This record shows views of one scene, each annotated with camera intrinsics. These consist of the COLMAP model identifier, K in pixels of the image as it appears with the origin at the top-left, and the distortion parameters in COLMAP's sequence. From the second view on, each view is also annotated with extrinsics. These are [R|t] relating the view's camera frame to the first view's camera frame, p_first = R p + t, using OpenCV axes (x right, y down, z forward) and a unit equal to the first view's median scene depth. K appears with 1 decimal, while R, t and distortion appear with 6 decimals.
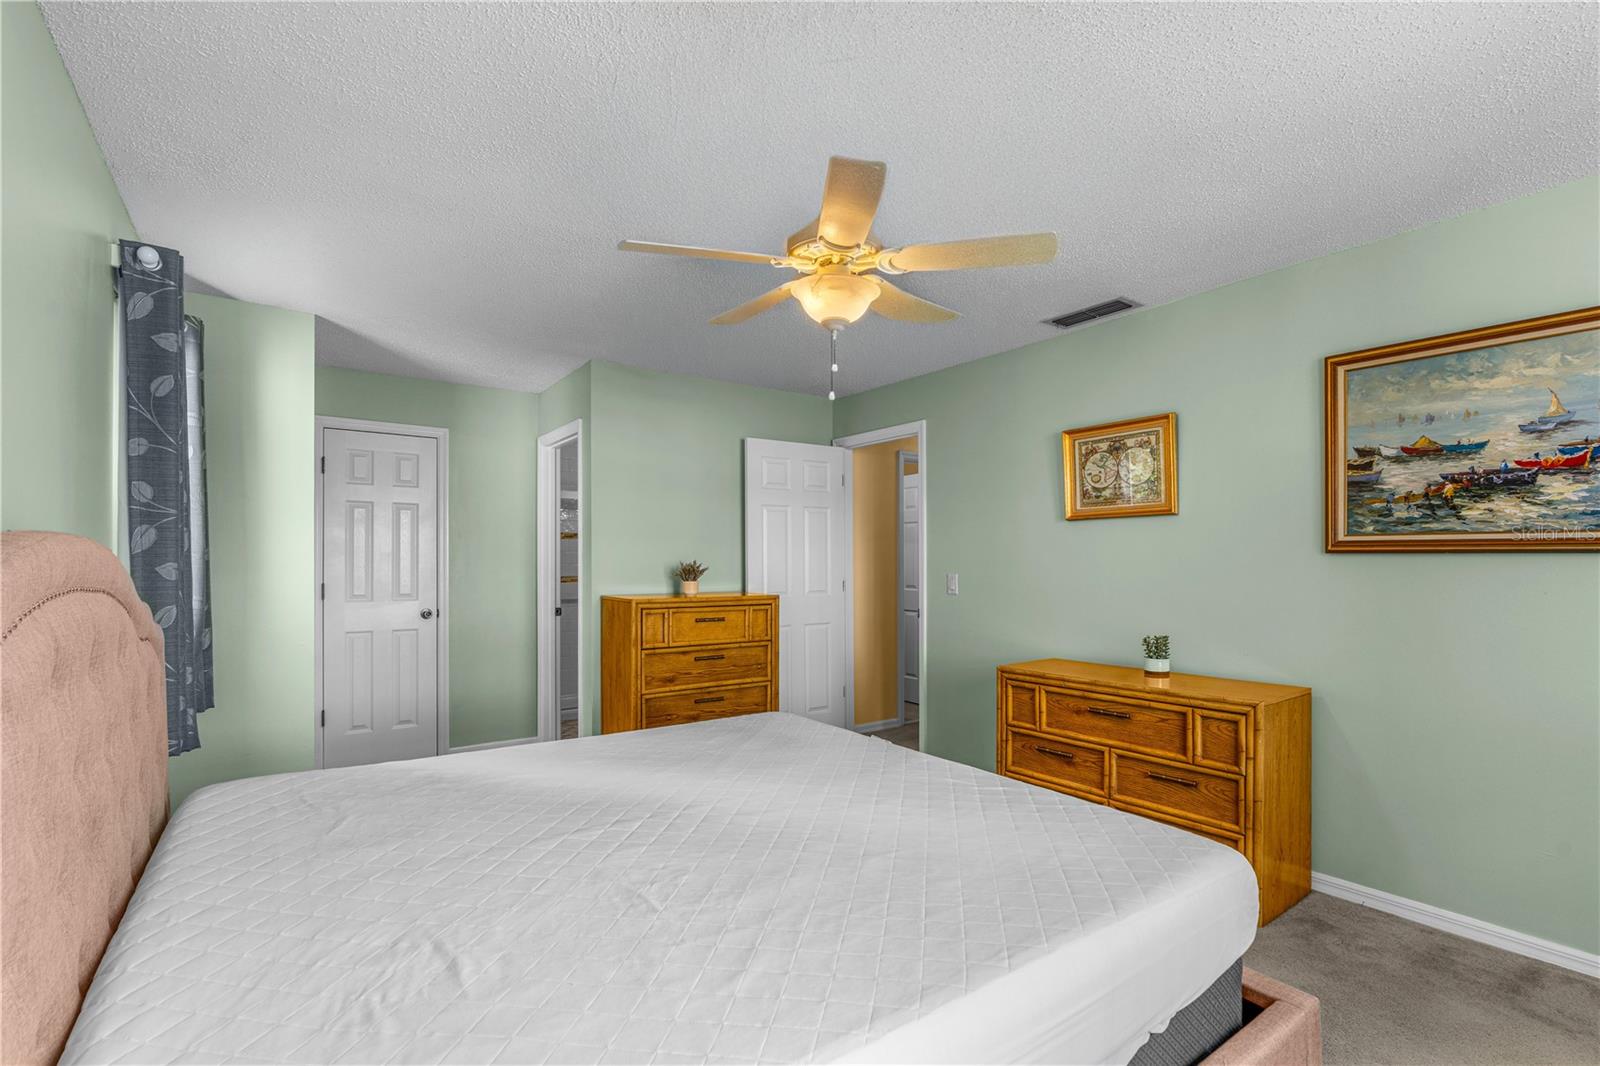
lens RADIAL K [[730.3, 0, 808.3], [0, 730.3, 565.7], [0, 0, 1]] dist [-0.005015, 0.000717]
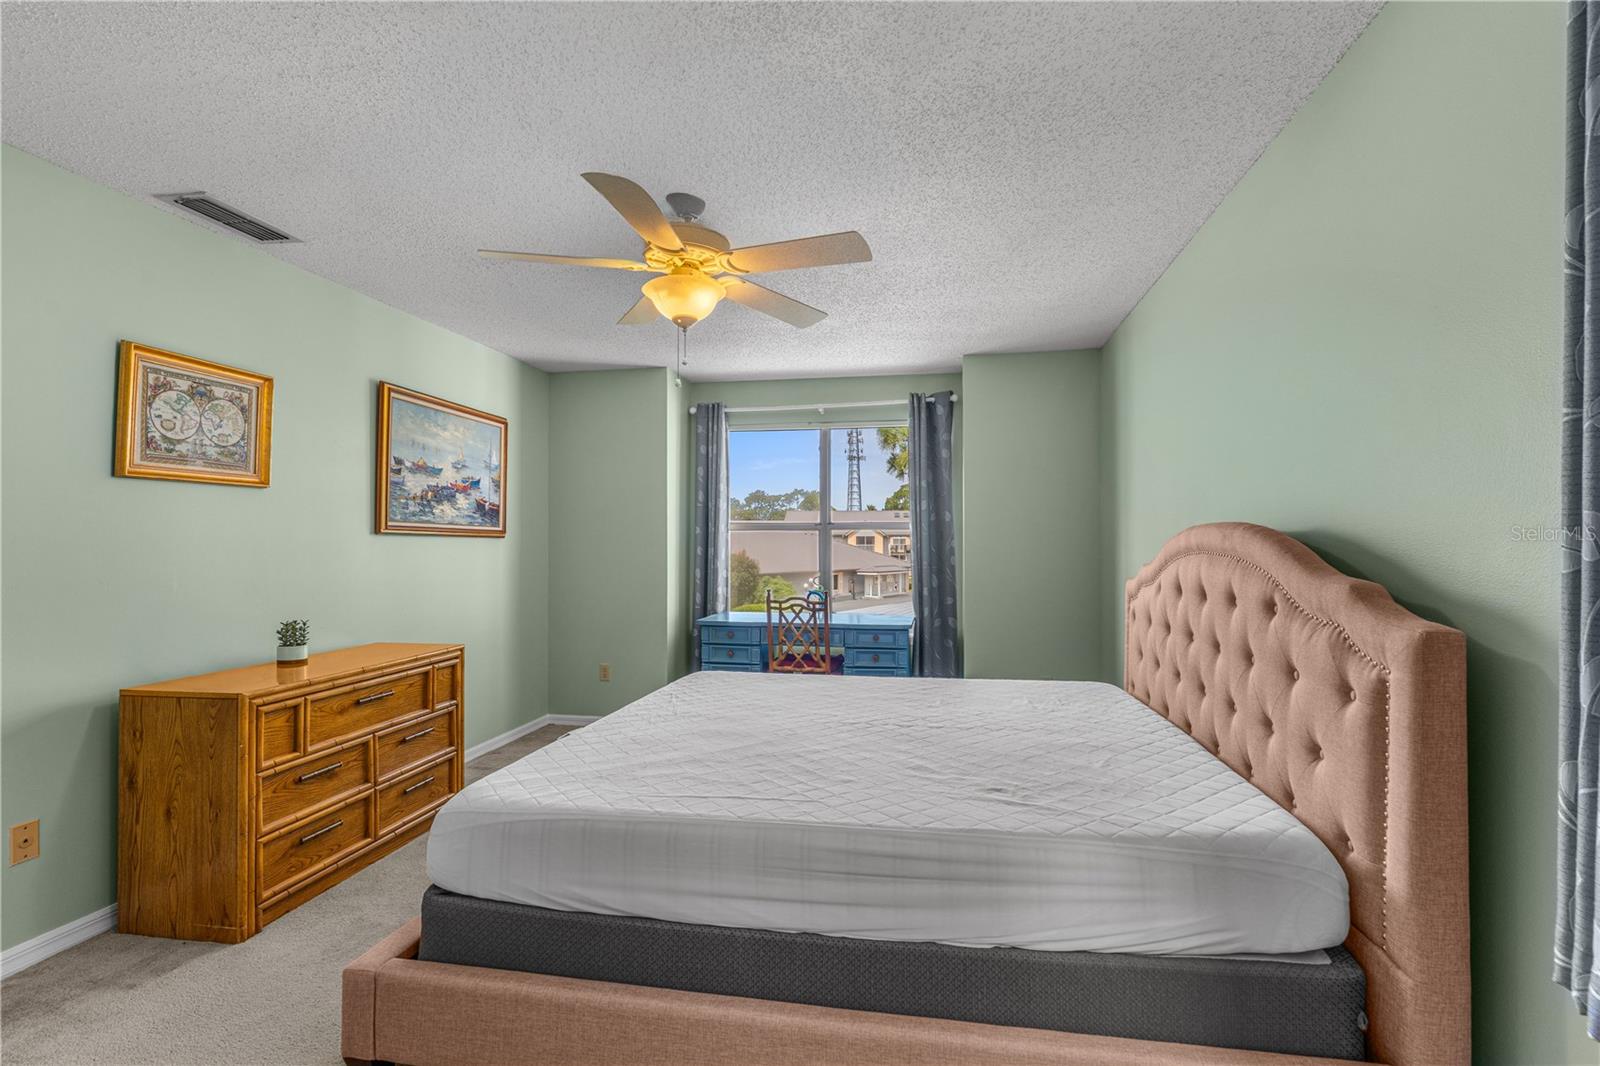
lens RADIAL K [[735.3, 0, 802.7], [0, 735.3, 548.9], [0, 0, 1]] dist [-0.004585, -0.000339]
pose [[-0.683934, -0.003993, 0.729533, -0.693699], [0.003556, 0.999955, 0.008807, -0.000646], [-0.729535, 0.008618, -0.683889, 1.273440]]
